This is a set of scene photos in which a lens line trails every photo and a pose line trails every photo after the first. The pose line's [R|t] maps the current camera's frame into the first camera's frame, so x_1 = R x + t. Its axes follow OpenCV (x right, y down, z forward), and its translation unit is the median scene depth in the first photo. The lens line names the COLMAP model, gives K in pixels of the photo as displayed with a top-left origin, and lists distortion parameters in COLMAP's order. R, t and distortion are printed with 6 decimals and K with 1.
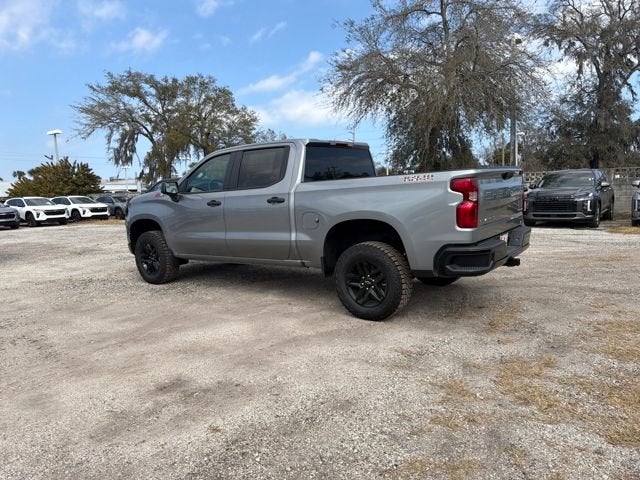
lens RADIAL K [[454.9, 0, 312.1], [0, 454.9, 229.3], [0, 0, 1]] dist [0.028843, -0.034743]
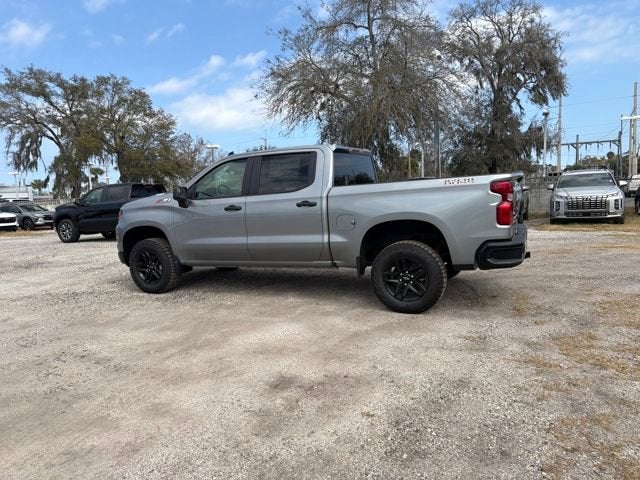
lens RADIAL K [[453.7, 0, 312.9], [0, 453.7, 231.7], [0, 0, 1]] dist [0.044558, -0.058169]
pose [[0.979594, -0.025425, 0.199370, -0.065126], [0.027064, 0.999619, -0.005501, 0.001221], [-0.199154, 0.010785, 0.979909, -0.003415]]
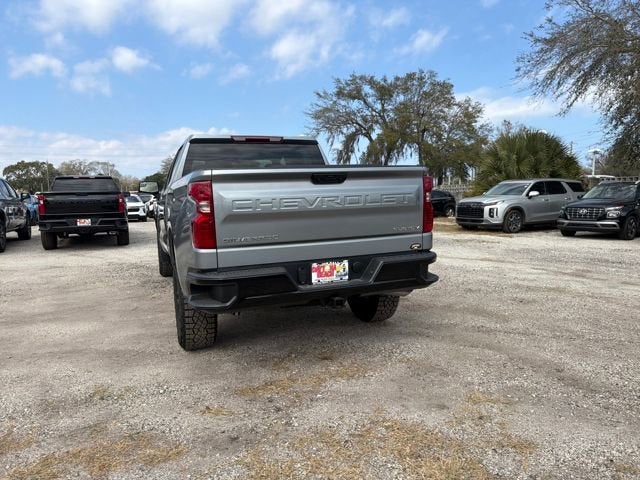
lens RADIAL K [[454.9, 0, 312.1], [0, 454.9, 229.3], [0, 0, 1]] dist [0.028843, -0.034743]
pose [[0.849221, 0.061926, -0.524395, 0.162058], [-0.058589, 0.998018, 0.022974, -0.011323], [0.524778, 0.011214, 0.851165, 0.083900]]
